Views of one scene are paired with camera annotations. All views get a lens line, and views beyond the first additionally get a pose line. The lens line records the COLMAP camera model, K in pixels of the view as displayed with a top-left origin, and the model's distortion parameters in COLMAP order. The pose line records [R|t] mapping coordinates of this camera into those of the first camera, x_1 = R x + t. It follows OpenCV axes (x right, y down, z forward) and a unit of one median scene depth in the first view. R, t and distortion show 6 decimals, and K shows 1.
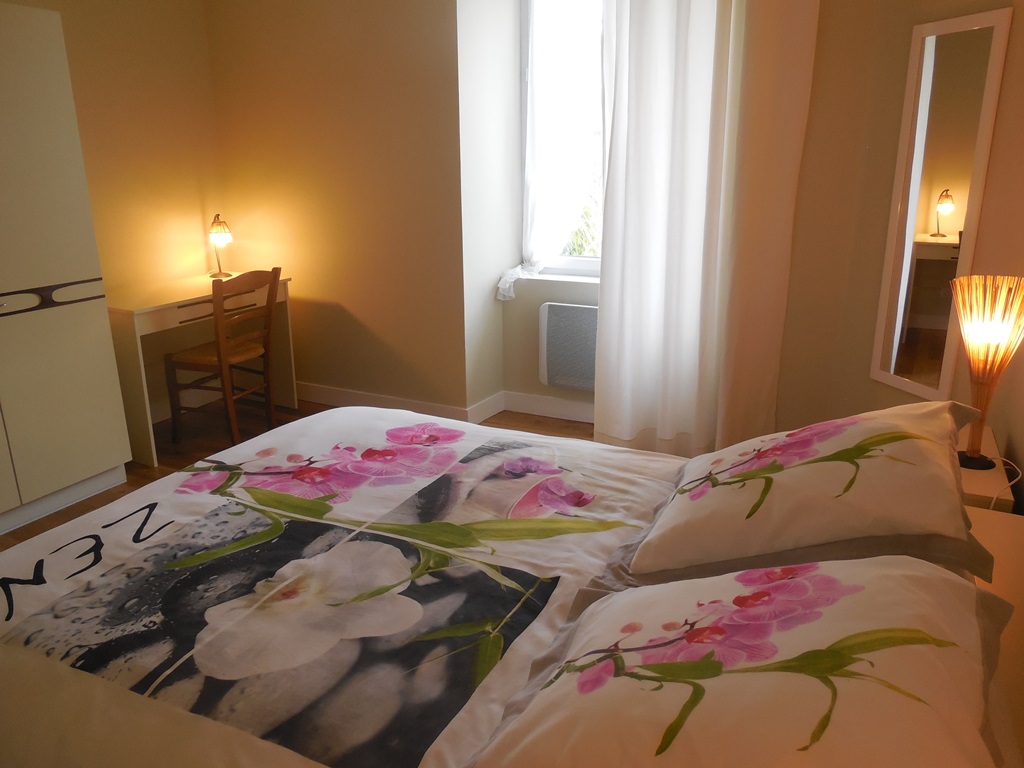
lens RADIAL K [[773.1, 0, 515.7], [0, 773.1, 379.4], [0, 0, 1]] dist [-0.017100, 0.018469]
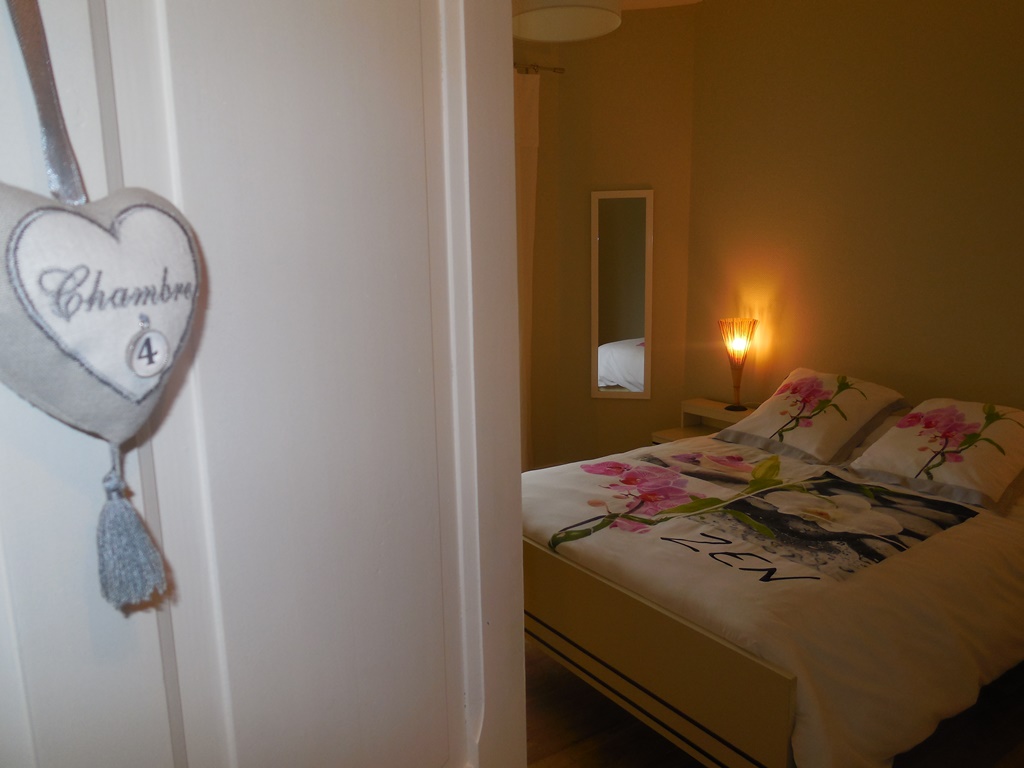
lens RADIAL K [[773.1, 0, 514.2], [0, 773.1, 387.4], [0, 0, 1]] dist [-0.017100, 0.018469]
pose [[0.487341, -0.156528, 0.859068, -1.714839], [0.259909, 0.965215, 0.028425, -0.187674], [-0.833634, 0.209427, 0.511072, 0.517393]]
